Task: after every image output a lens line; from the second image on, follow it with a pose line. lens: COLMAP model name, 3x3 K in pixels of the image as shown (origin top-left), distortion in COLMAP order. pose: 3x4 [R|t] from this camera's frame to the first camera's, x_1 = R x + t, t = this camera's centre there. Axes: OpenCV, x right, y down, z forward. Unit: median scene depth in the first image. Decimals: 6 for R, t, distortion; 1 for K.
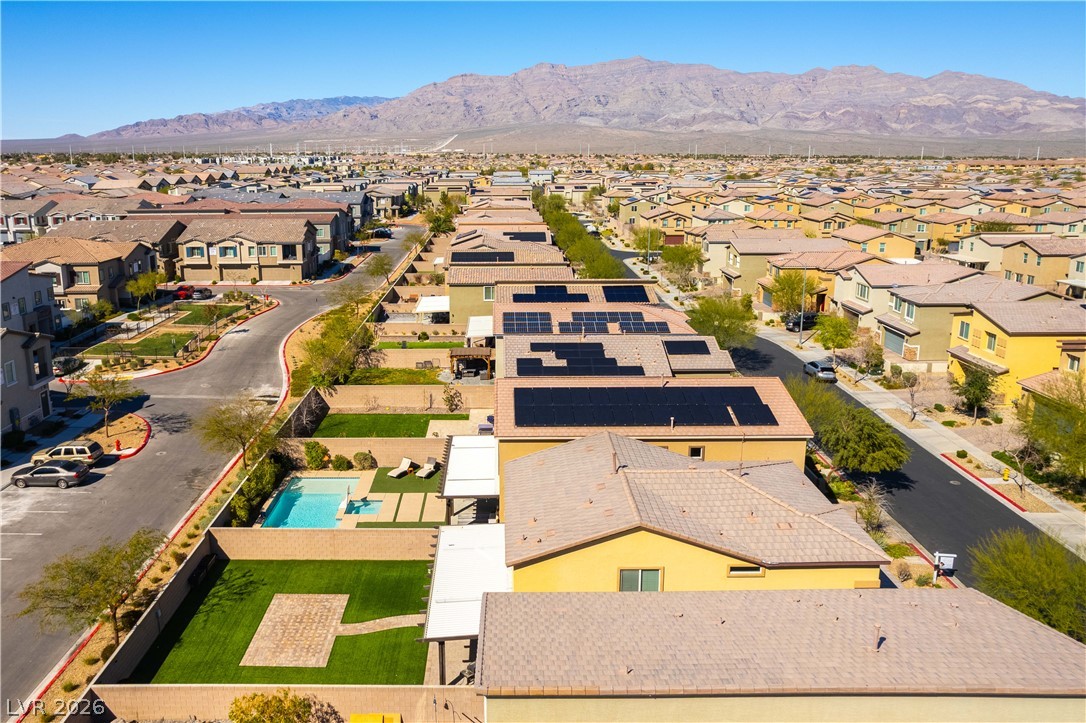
lens RADIAL K [[853.9, 0, 564.3], [0, 853.9, 359.6], [0, 0, 1]] dist [-0.069758, 0.056774]
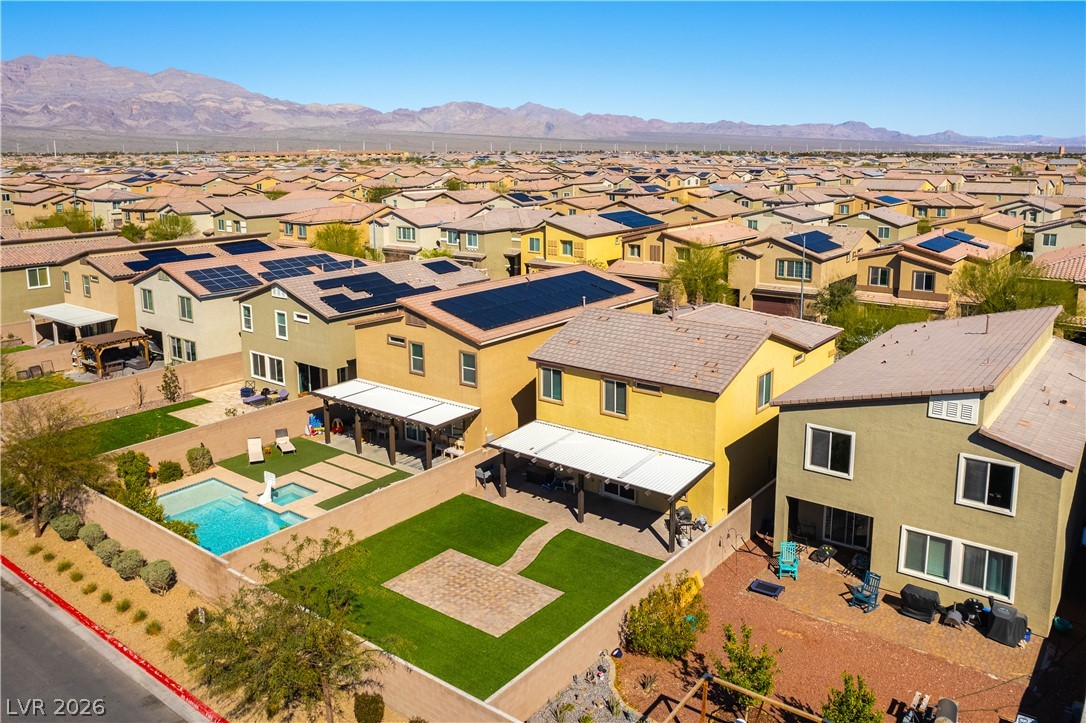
lens RADIAL K [[853.9, 0, 564.3], [0, 853.9, 359.6], [0, 0, 1]] dist [-0.069758, 0.056774]
pose [[0.574307, -0.189131, 0.796493, -0.137076], [0.205924, 0.975038, 0.083047, 0.008872], [-0.792317, 0.116323, 0.598917, 0.067178]]
